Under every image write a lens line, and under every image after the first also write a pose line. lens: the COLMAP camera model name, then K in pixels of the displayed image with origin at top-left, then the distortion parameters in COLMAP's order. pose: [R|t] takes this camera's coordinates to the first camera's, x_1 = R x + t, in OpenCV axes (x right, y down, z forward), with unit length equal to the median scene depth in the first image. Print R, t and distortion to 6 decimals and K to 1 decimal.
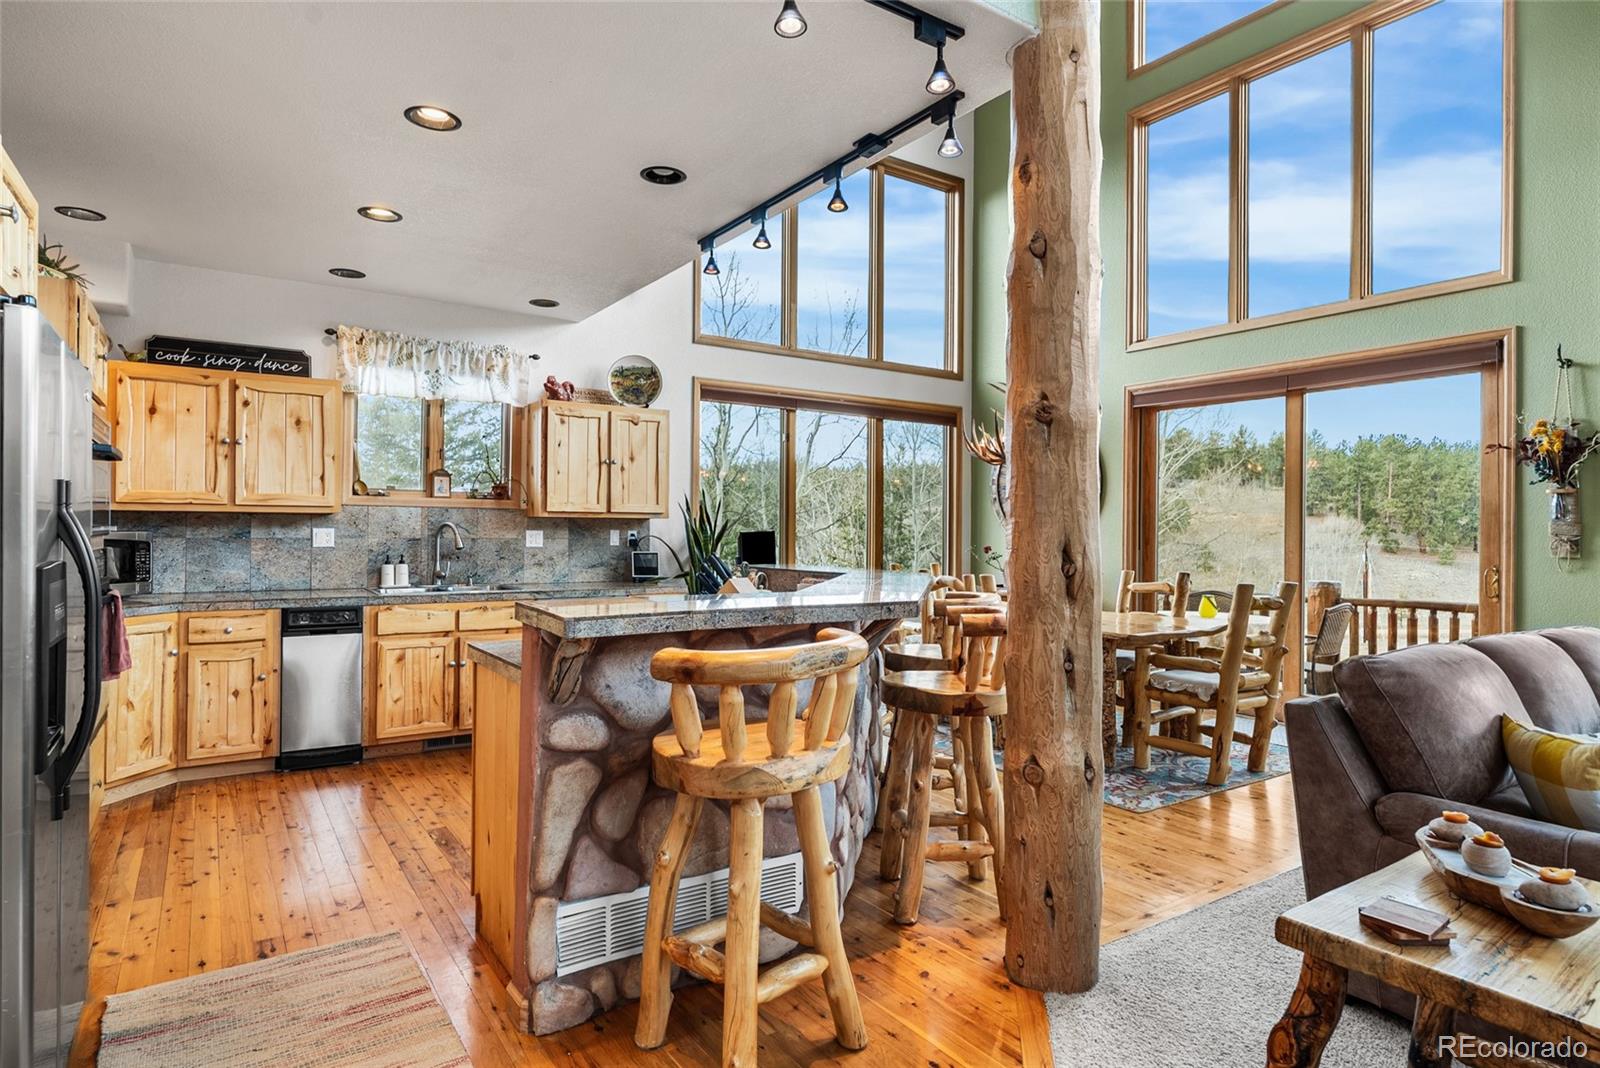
lens RADIAL K [[861.4, 0, 785.9], [0, 861.4, 532.0], [0, 0, 1]] dist [-0.004535, -0.000084]
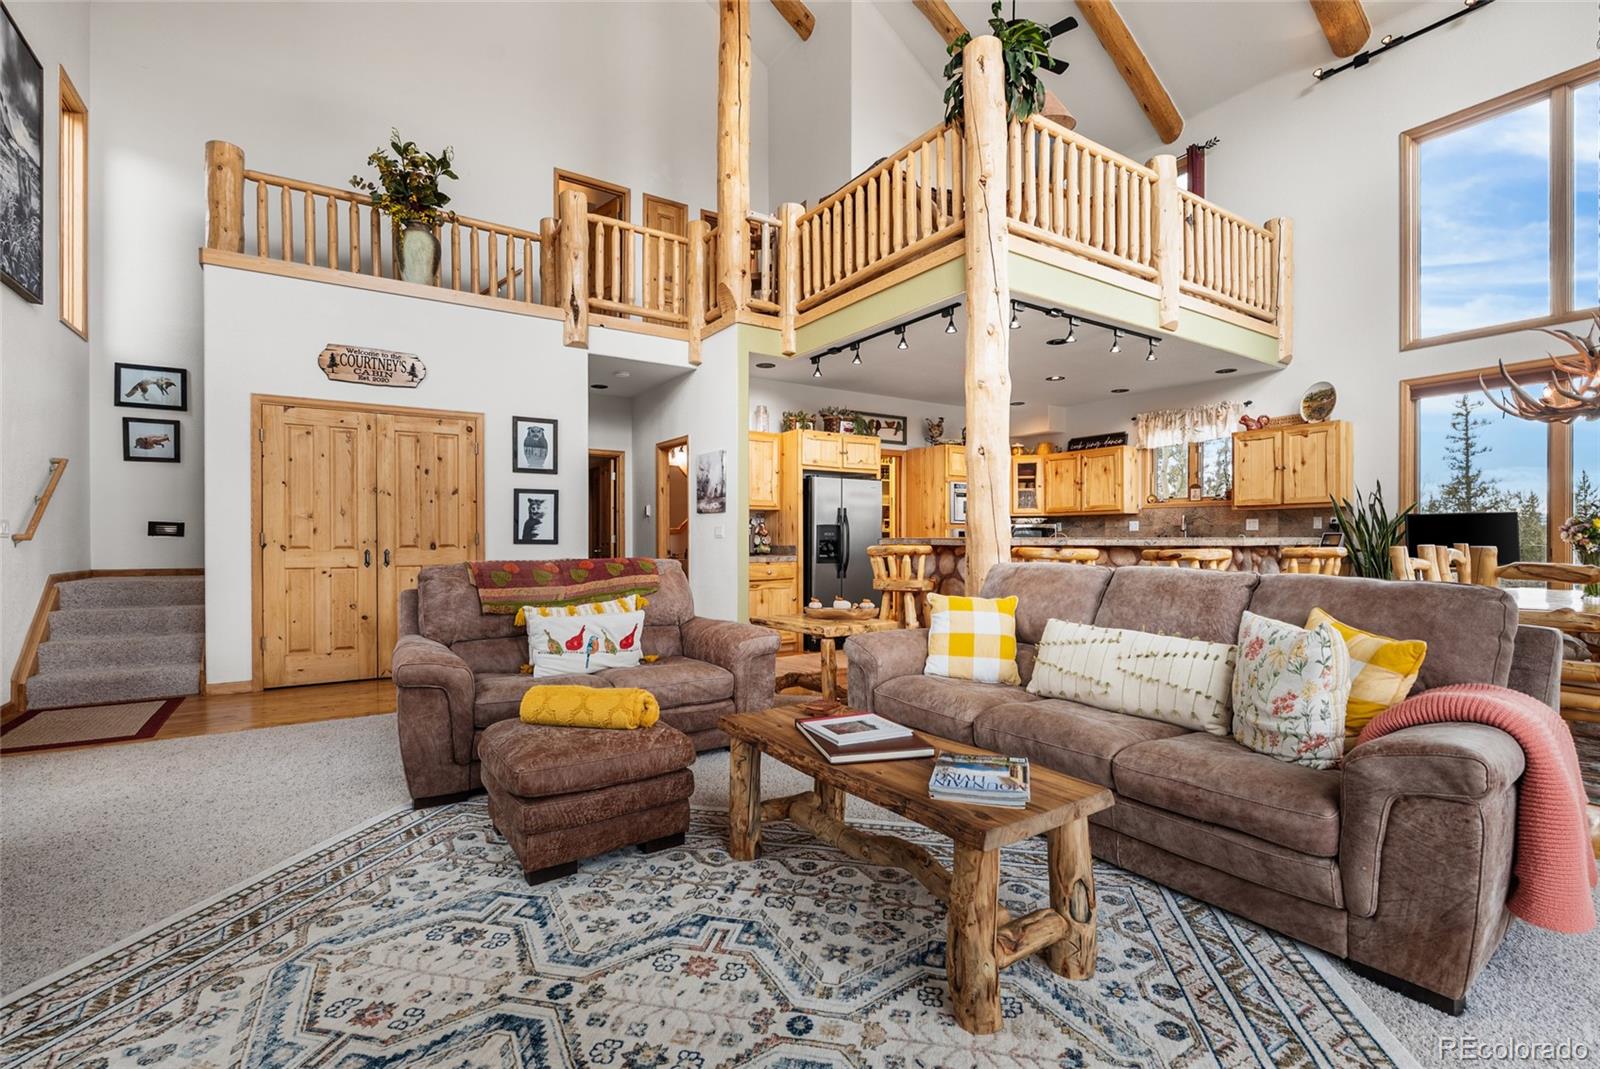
lens RADIAL K [[713.4, 0, 791.4], [0, 713.4, 538.0], [0, 0, 1]] dist [-0.003764, 0.000461]
pose [[-0.016747, -0.010105, -0.999809, 1.124458], [-0.002152, 0.999947, -0.010071, 0.053503], [0.999857, 0.001983, -0.016768, 0.269832]]
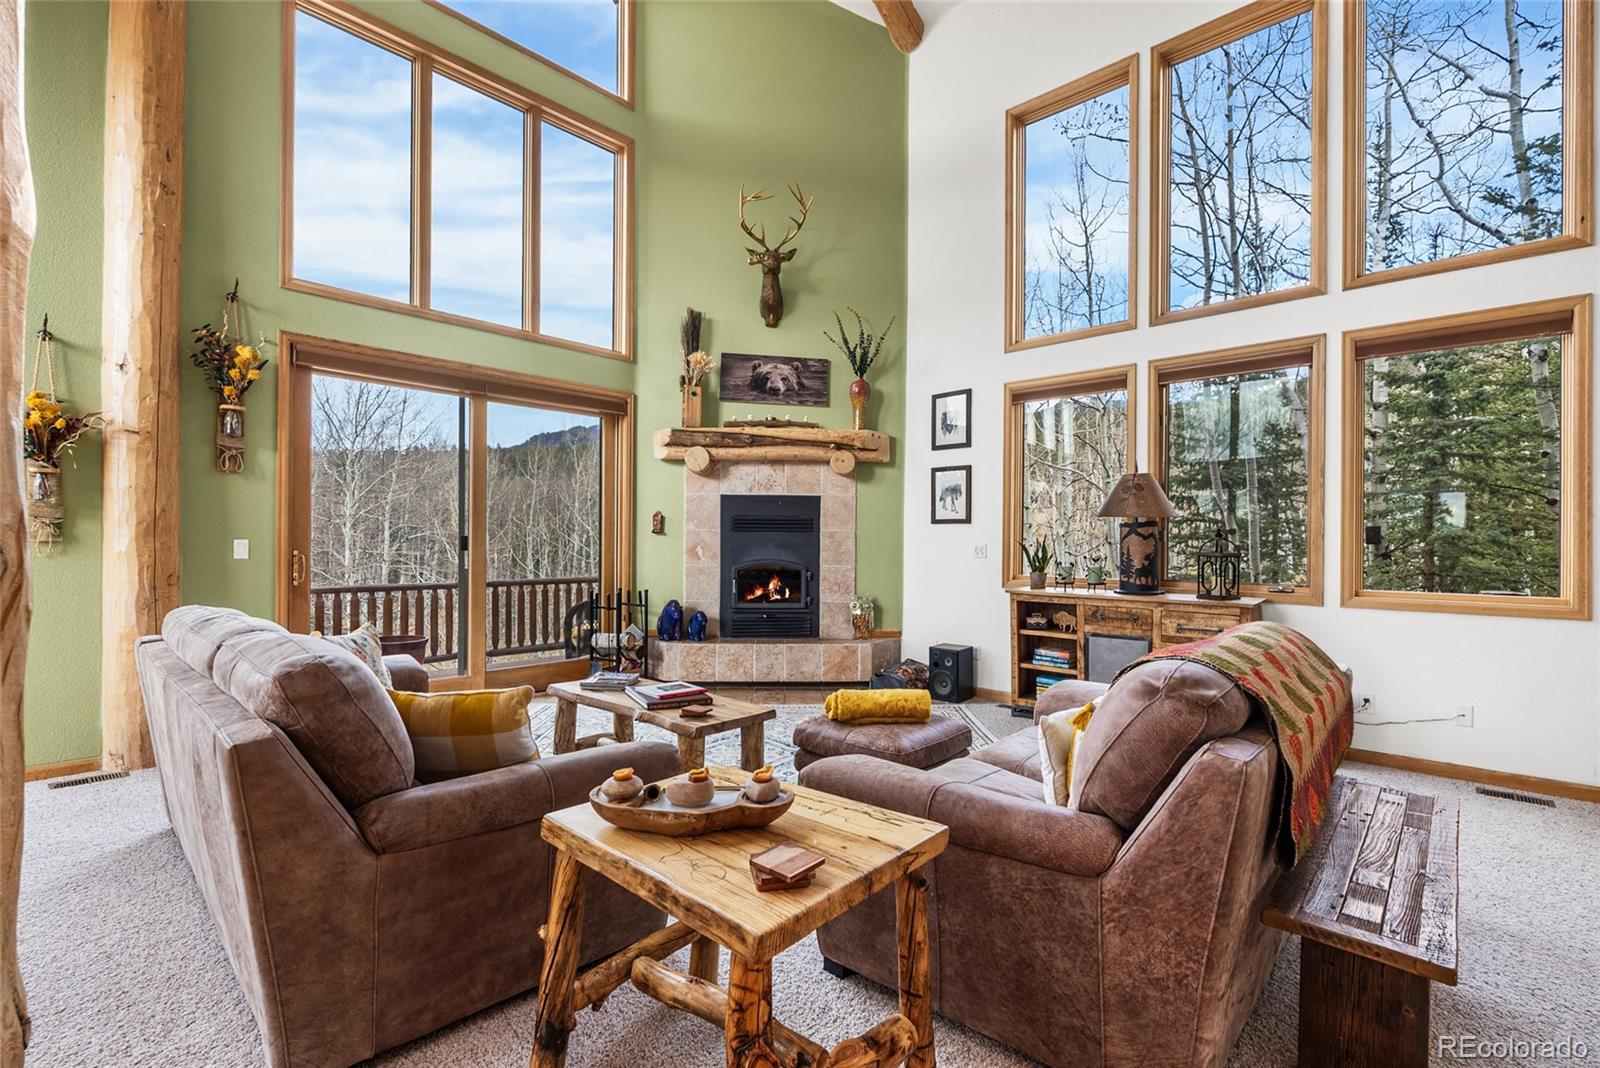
lens RADIAL K [[713.4, 0, 817.5], [0, 713.4, 538.8], [0, 0, 1]] dist [-0.003764, 0.000461]
pose [[-0.232637, -0.011708, 0.972493, -0.045924], [-0.010829, 0.999897, 0.009447, 0.009565], [-0.972503, -0.008333, -0.232740, 0.331426]]
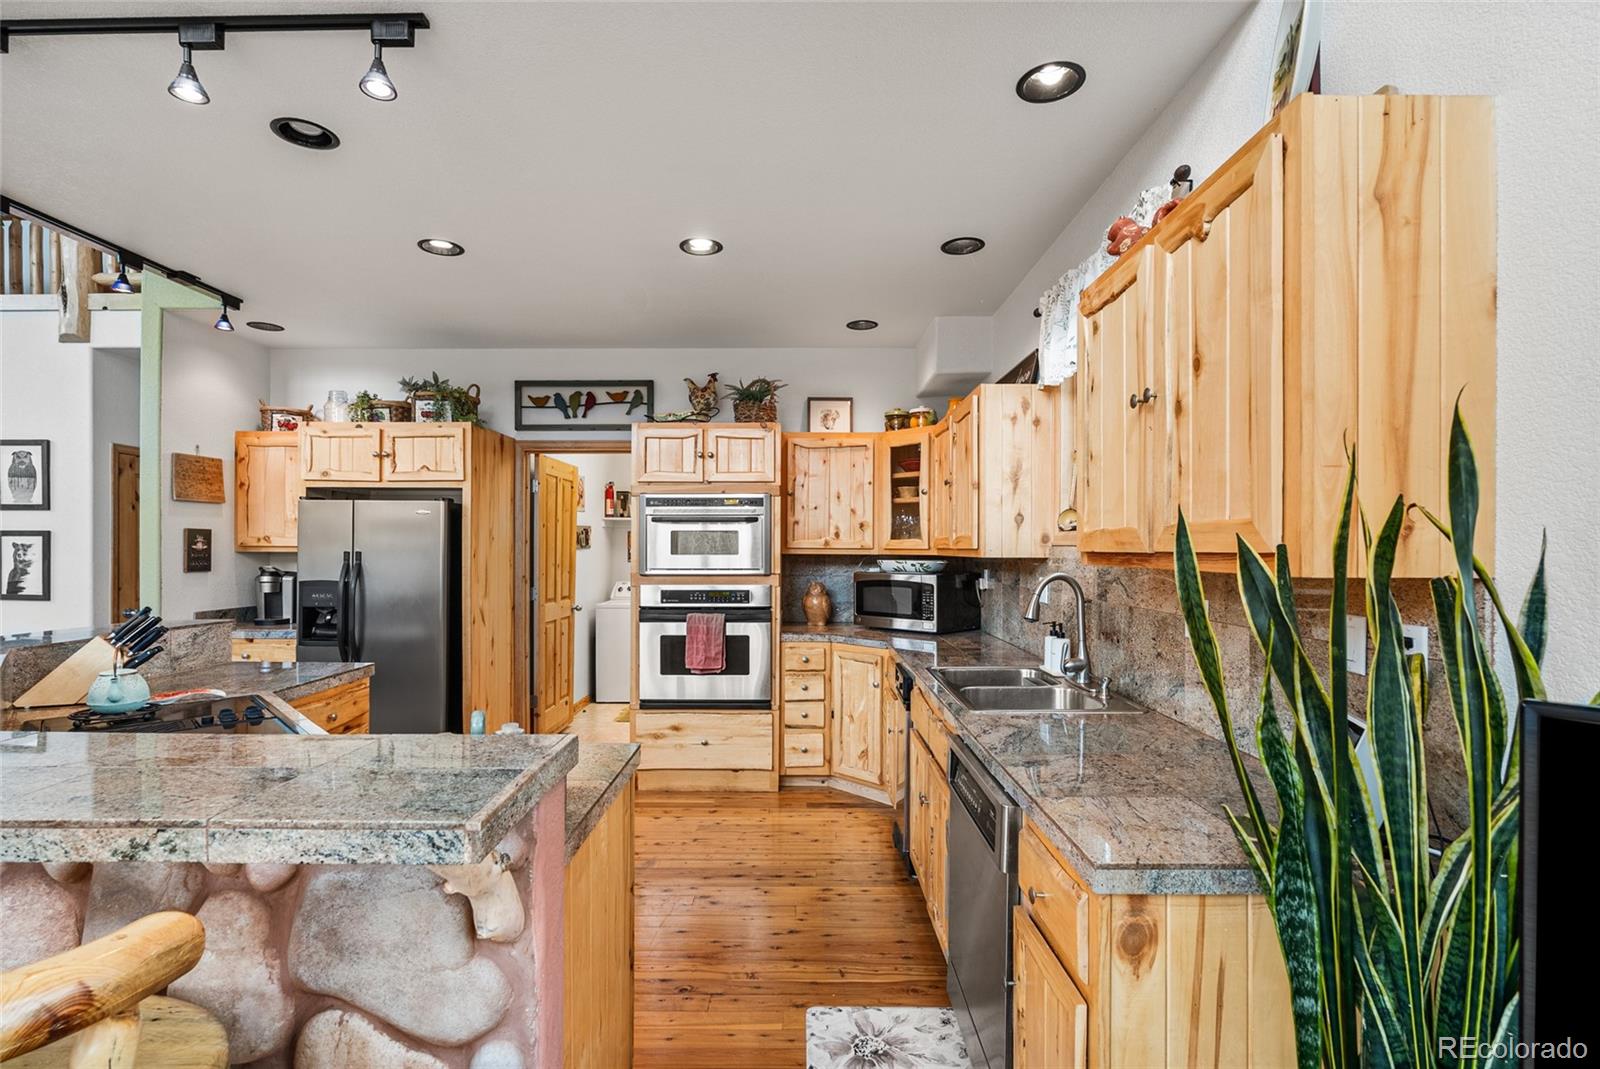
lens RADIAL K [[713.4, 0, 775.6], [0, 713.4, 564.7], [0, 0, 1]] dist [-0.003764, 0.000461]
pose [[-0.560806, 0.012955, -0.827846, 0.106409], [-0.009411, 0.999713, 0.022020, -0.028894], [0.827894, 0.020139, -0.560524, 1.219562]]
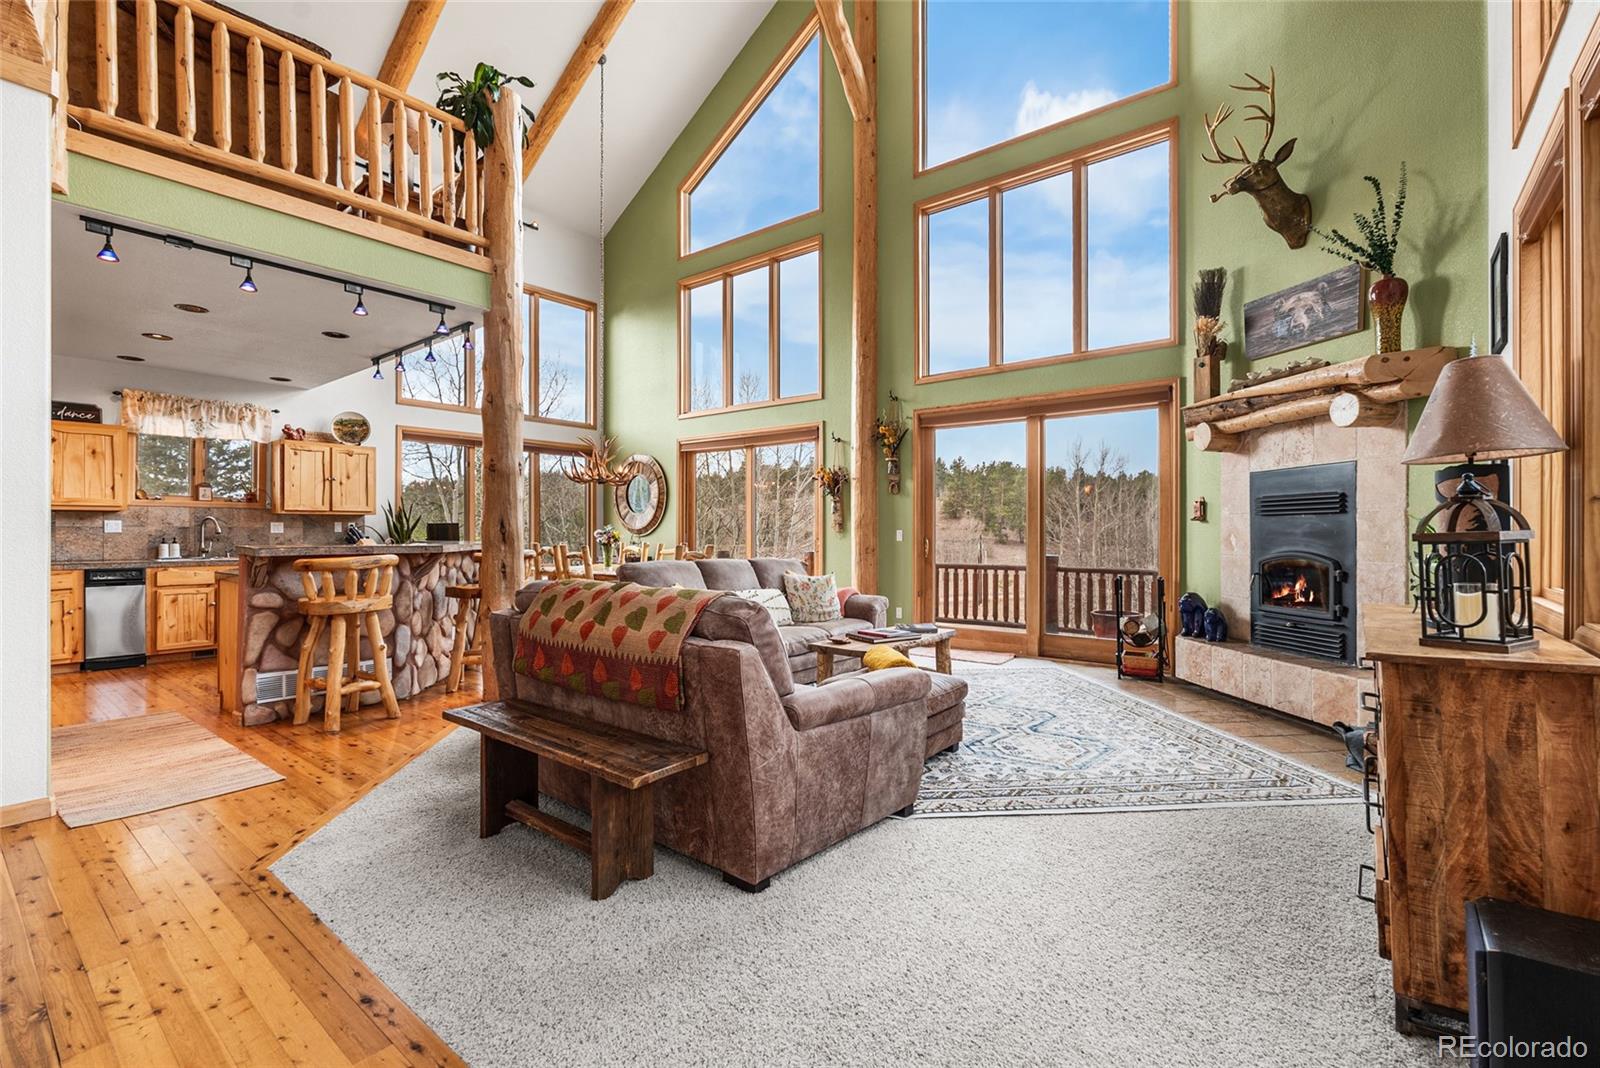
lens RADIAL K [[713.4, 0, 796.2], [0, 713.4, 534.0], [0, 0, 1]] dist [-0.003764, 0.000461]
pose [[0.955279, -0.008491, 0.295584, 0.267521], [0.007985, 0.999964, 0.002922, 0.027326], [-0.295598, -0.000431, 0.955312, -0.606786]]
